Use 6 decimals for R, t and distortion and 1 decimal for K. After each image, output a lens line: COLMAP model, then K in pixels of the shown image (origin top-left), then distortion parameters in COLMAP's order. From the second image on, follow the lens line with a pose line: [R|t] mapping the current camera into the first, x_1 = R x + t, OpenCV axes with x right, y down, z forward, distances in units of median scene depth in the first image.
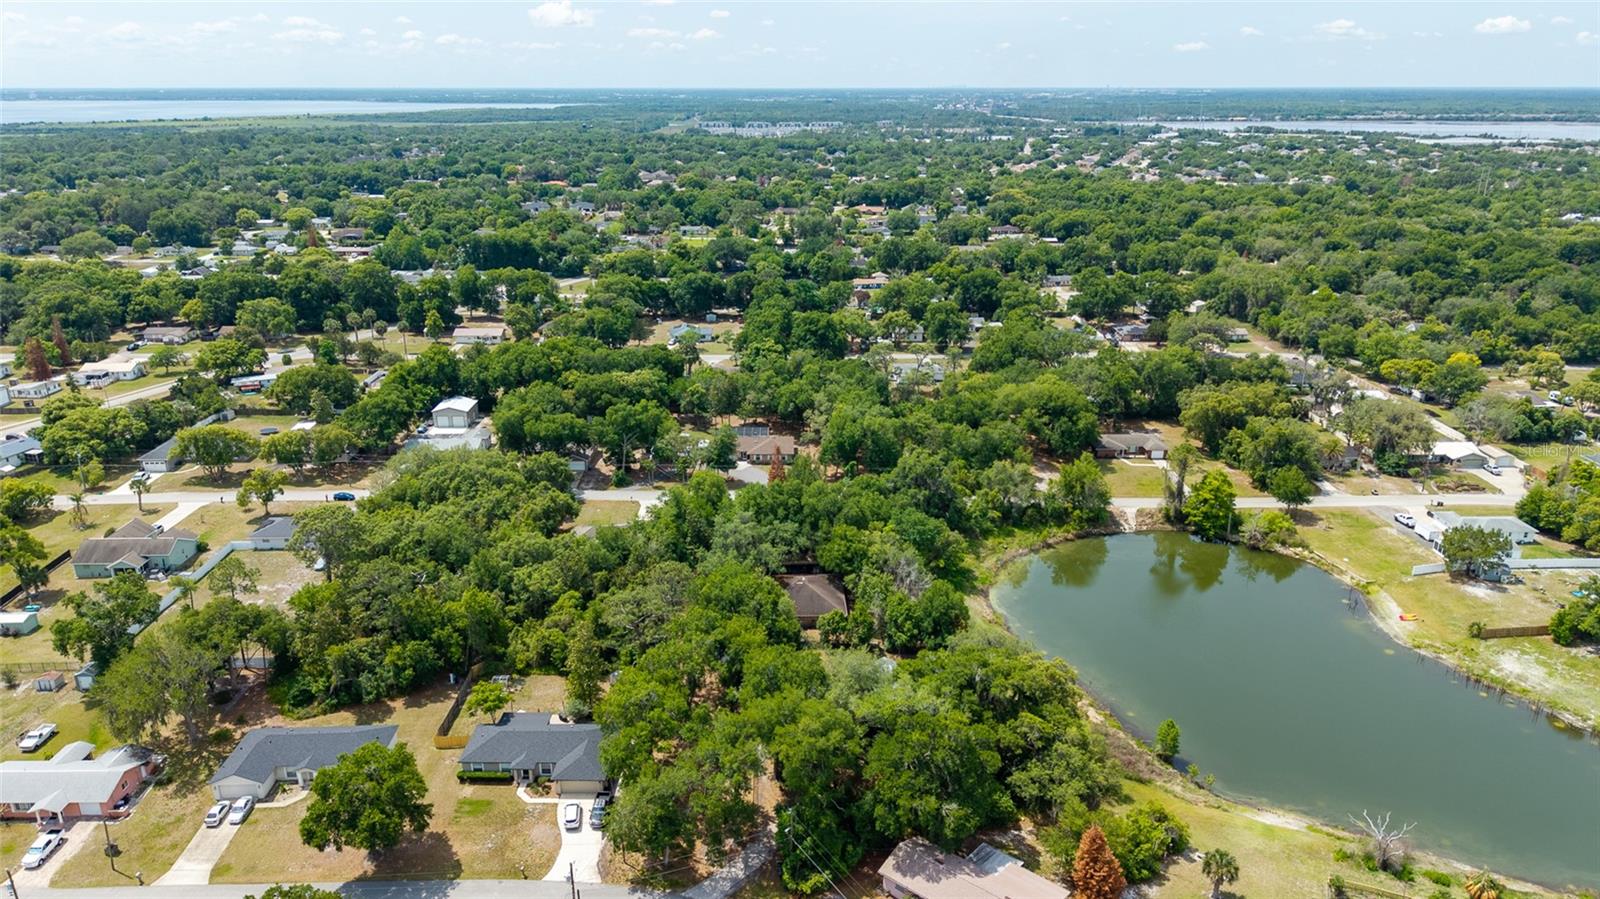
lens RADIAL K [[1149.7, 0, 800.0], [0, 1149.7, 449.5], [0, 0, 1]] dist [0.038266, -0.074189]
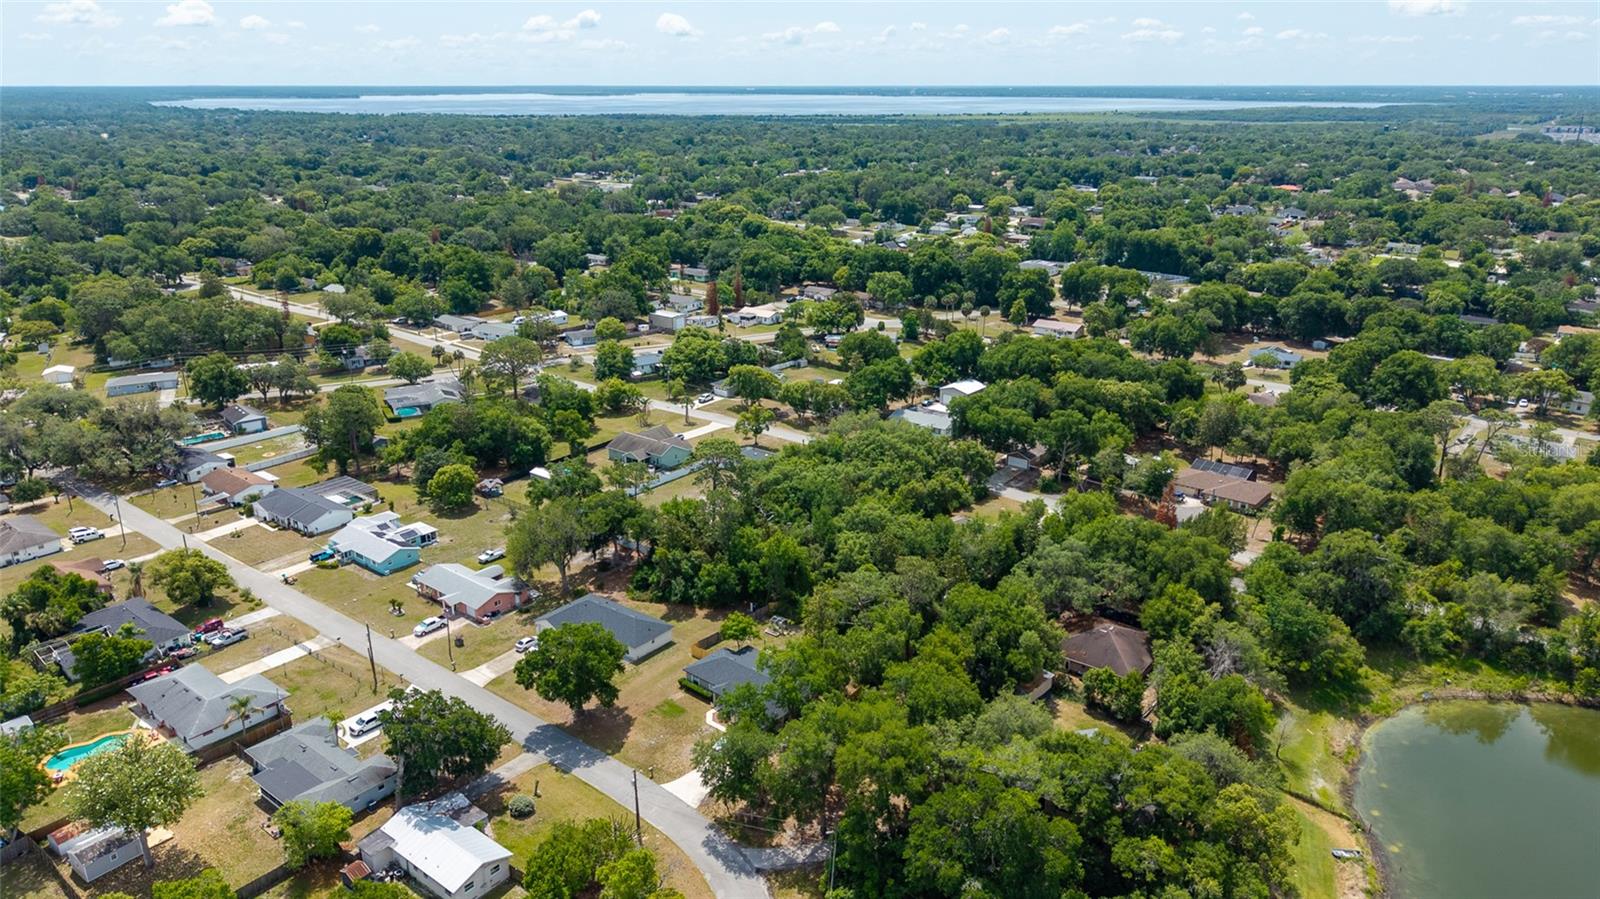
lens RADIAL K [[1149.7, 0, 800.0], [0, 1149.7, 449.5], [0, 0, 1]] dist [0.038266, -0.074189]
pose [[0.732510, 0.201008, -0.650403, 0.242815], [-0.200103, 0.976783, 0.076512, -0.027495], [0.650682, 0.074102, 0.755726, 0.092933]]
